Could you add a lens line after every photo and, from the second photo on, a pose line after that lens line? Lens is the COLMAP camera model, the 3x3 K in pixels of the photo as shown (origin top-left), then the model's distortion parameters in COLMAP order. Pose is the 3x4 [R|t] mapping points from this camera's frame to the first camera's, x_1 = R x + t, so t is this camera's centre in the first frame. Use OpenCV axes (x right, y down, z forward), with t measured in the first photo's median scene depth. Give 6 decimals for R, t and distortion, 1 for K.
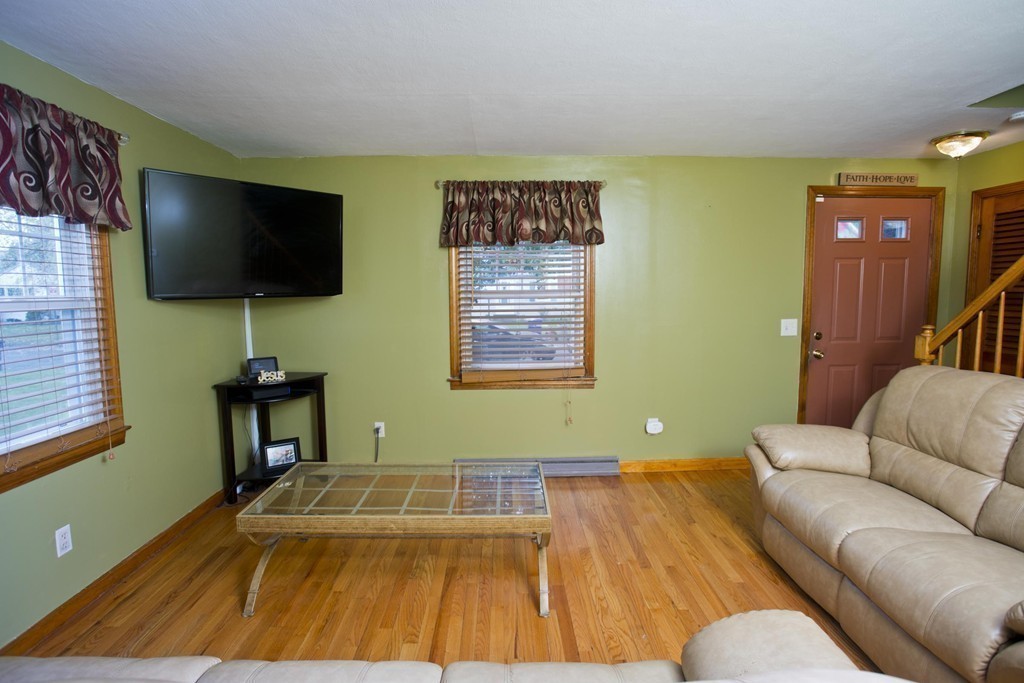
lens RADIAL K [[515.1, 0, 523.8], [0, 515.1, 335.9], [0, 0, 1]] dist [-0.020829, 0.004434]
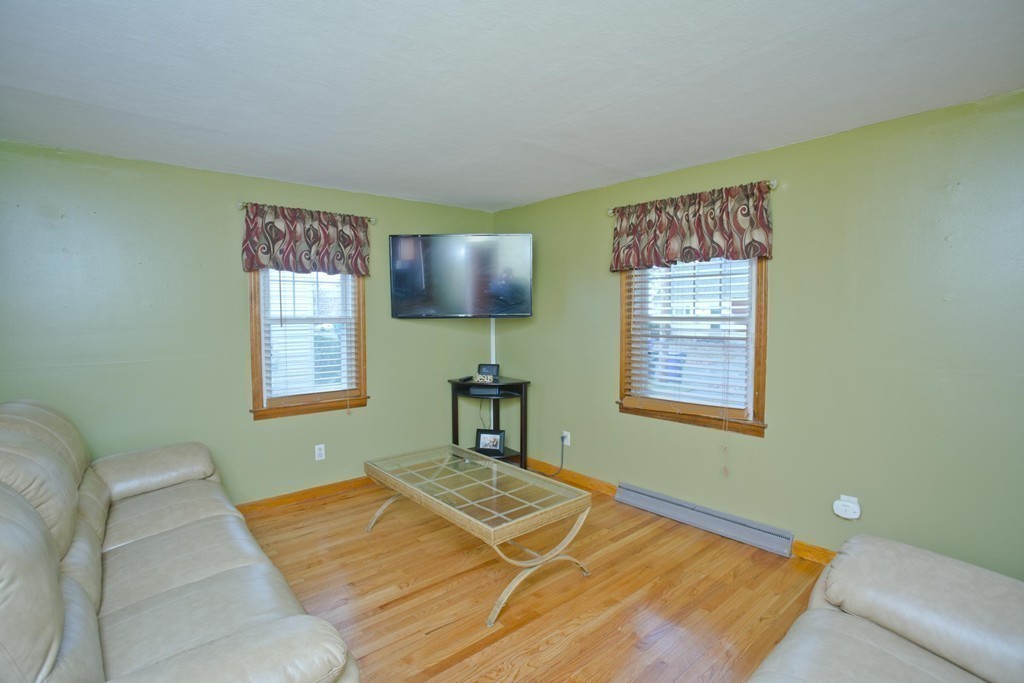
lens RADIAL K [[515.1, 0, 518.6], [0, 515.1, 338.8], [0, 0, 1]] dist [-0.020829, 0.004434]
pose [[0.641775, 0.046589, -0.765477, 0.530027], [-0.071589, 0.997434, 0.000686, -0.027179], [0.763544, 0.054360, 0.643463, 0.204416]]
